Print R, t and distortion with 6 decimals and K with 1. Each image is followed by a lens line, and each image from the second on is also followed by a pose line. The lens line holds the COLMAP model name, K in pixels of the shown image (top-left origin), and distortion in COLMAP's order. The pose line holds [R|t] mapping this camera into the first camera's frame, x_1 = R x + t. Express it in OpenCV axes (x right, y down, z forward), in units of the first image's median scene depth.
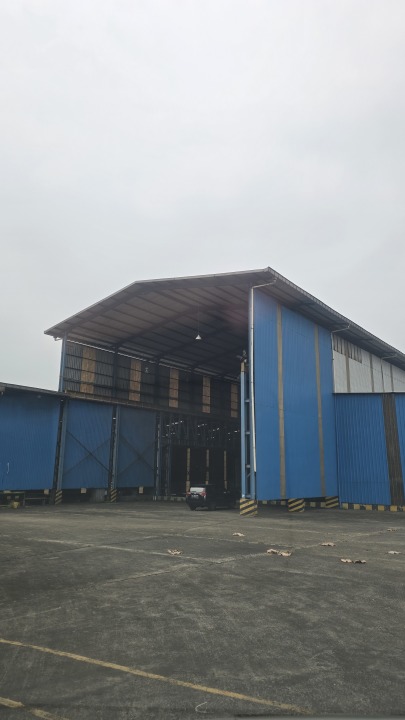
lens RADIAL K [[487.4, 0, 201.4], [0, 487.4, 365.9], [0, 0, 1]] dist [0.082691, -0.057991]
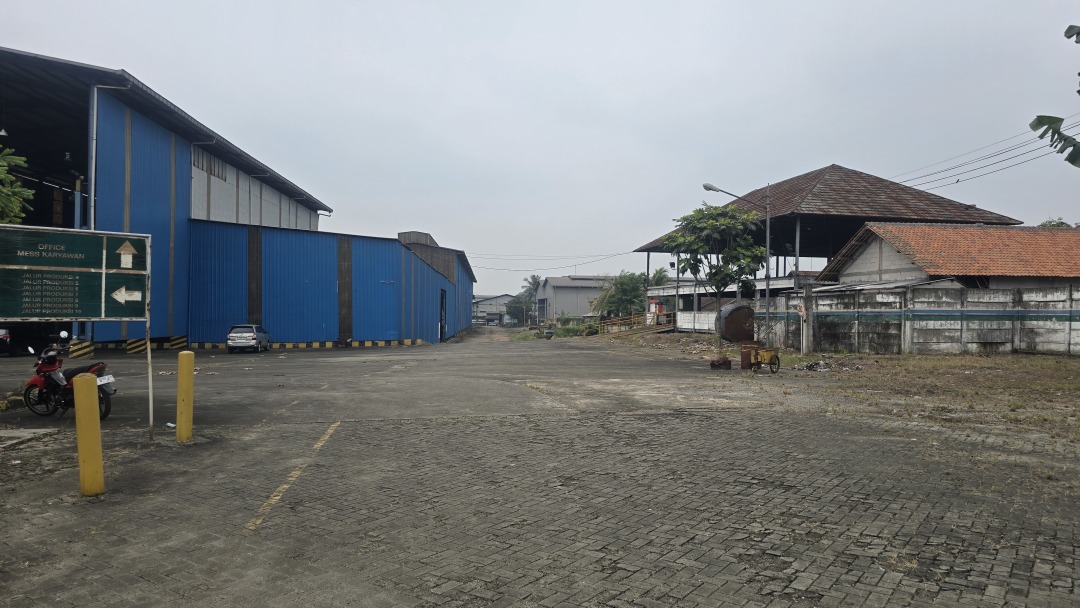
lens RADIAL K [[731.0, 0, 545.7], [0, 731.0, 300.4], [0, 0, 1]] dist [0.082691, -0.057991]
pose [[0.736143, 0.010808, 0.676740, -0.157443], [-0.149217, 0.977862, 0.146698, -0.093226], [-0.660173, -0.208971, 0.721459, -0.392027]]
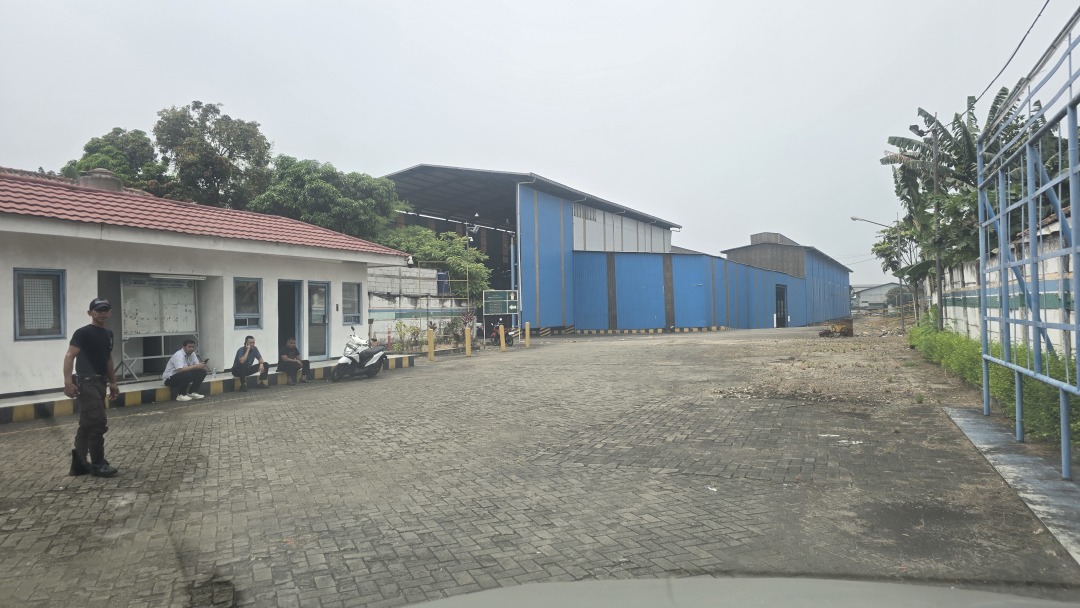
lens RADIAL K [[731.0, 0, 537.8], [0, 731.0, 300.9], [0, 0, 1]] dist [0.082691, -0.057991]
pose [[0.979372, -0.026302, 0.200347, -0.240344], [-0.014806, 0.979486, 0.200967, -0.222970], [-0.201523, -0.199788, 0.958892, -0.973691]]
